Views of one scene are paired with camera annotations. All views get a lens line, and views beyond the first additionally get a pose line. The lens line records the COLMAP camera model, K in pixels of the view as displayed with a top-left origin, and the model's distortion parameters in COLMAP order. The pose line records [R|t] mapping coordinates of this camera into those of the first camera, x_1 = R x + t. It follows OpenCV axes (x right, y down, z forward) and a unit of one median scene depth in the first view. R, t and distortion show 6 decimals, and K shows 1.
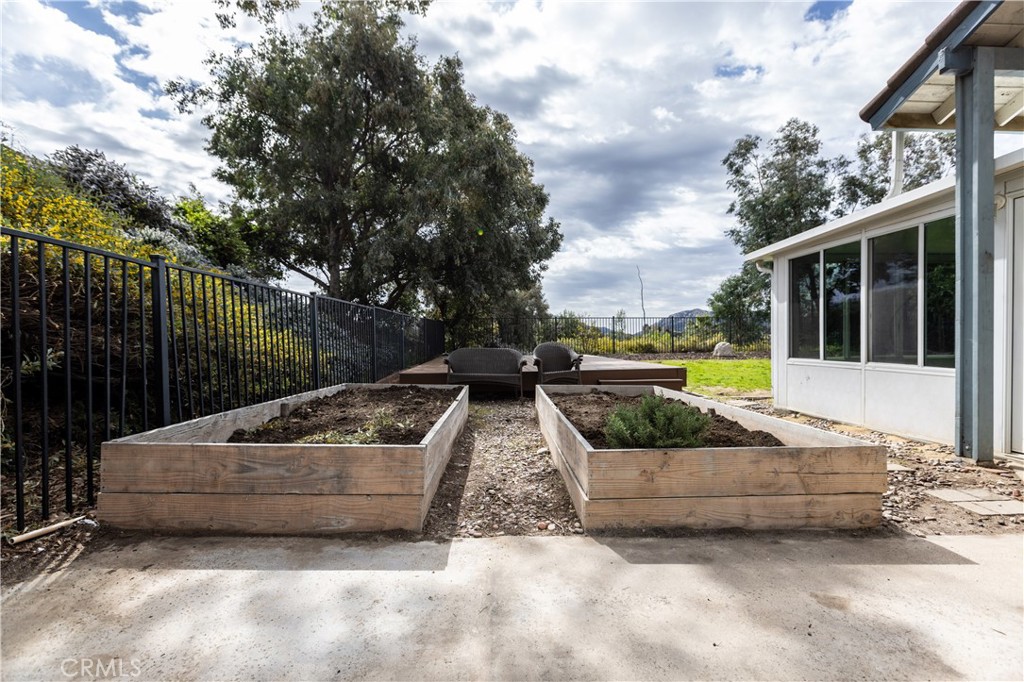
lens RADIAL K [[475.9, 0, 512.0], [0, 475.9, 341.0], [0, 0, 1]] dist [0.003175, 0.000425]
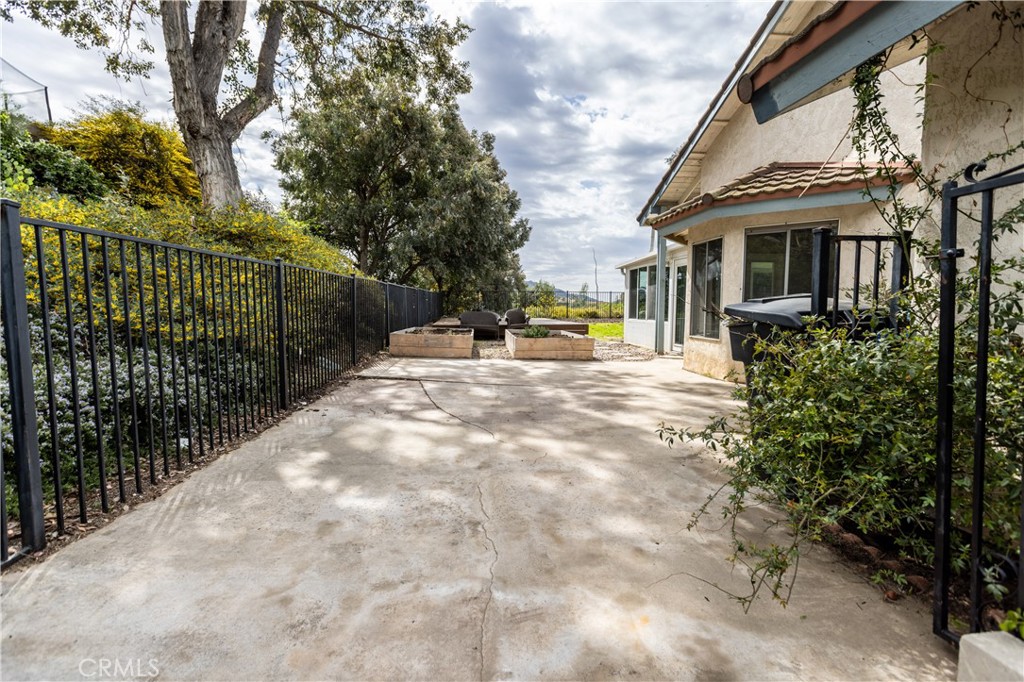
lens RADIAL K [[475.9, 0, 512.0], [0, 475.9, 341.0], [0, 0, 1]] dist [0.003175, 0.000425]
pose [[0.998951, 0.009454, 0.044803, -0.005556], [-0.012549, 0.997516, 0.069315, -0.001049], [-0.044037, -0.069804, 0.996588, -0.438649]]
